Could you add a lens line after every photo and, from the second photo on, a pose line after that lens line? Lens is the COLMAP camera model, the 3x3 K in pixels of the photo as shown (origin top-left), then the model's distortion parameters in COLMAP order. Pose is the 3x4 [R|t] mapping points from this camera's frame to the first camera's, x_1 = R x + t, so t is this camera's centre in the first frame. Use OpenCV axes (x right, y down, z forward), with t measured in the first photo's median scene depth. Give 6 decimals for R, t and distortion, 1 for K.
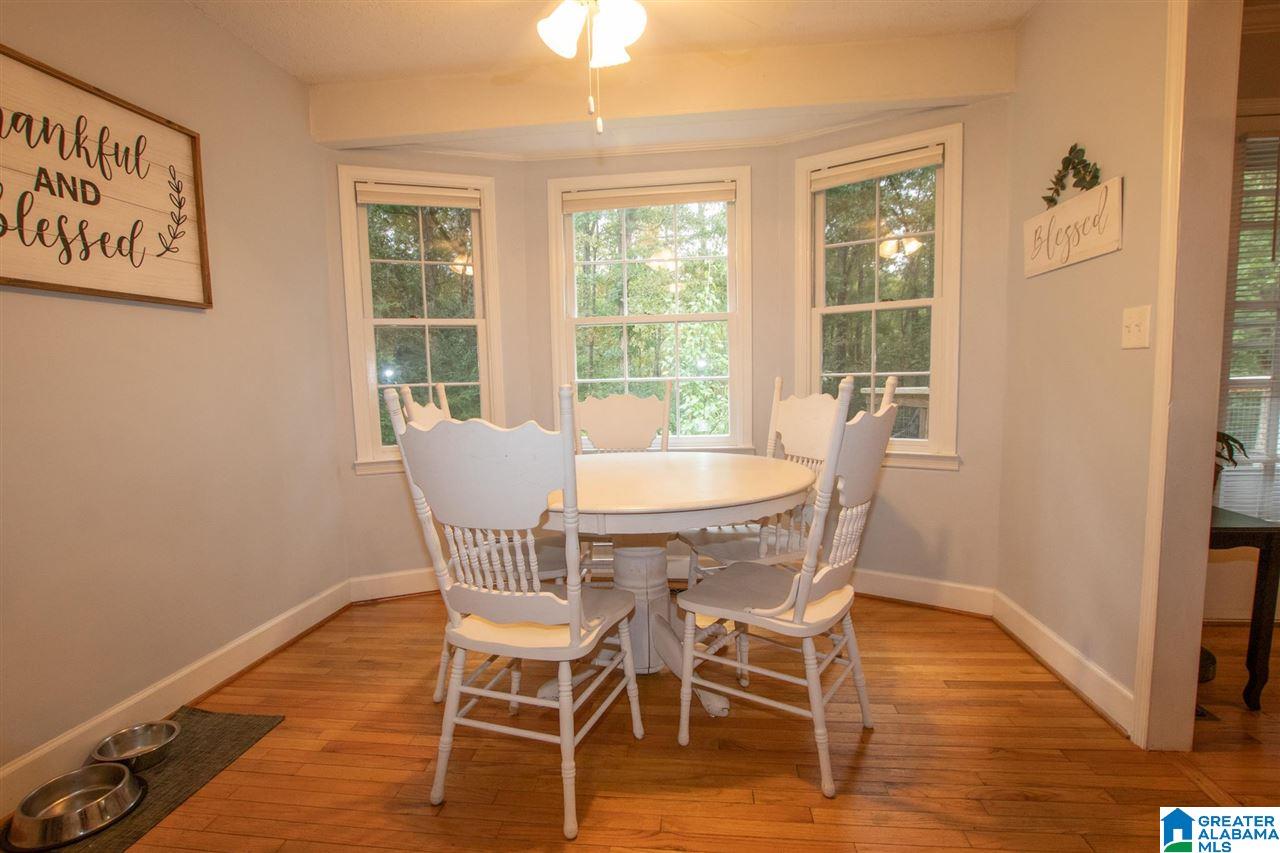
lens RADIAL K [[604.2, 0, 645.7], [0, 604.2, 429.3], [0, 0, 1]] dist [-0.031014, 0.006569]
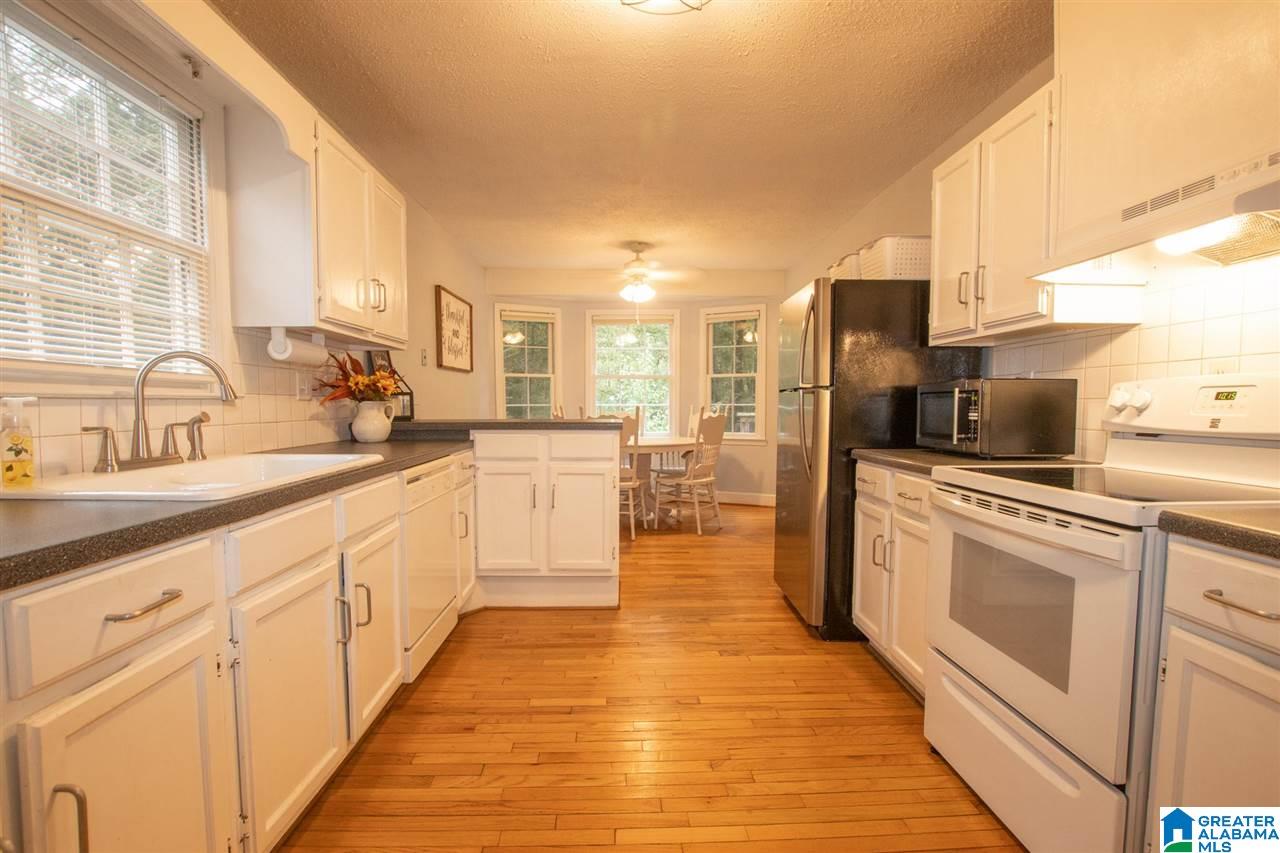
lens RADIAL K [[604.2, 0, 635.7], [0, 604.2, 431.8], [0, 0, 1]] dist [-0.031014, 0.006569]
pose [[0.989973, 0.013665, 0.140593, -0.301522], [-0.007826, 0.999087, -0.042000, 0.109720], [-0.141038, 0.040479, 0.989176, -1.189215]]
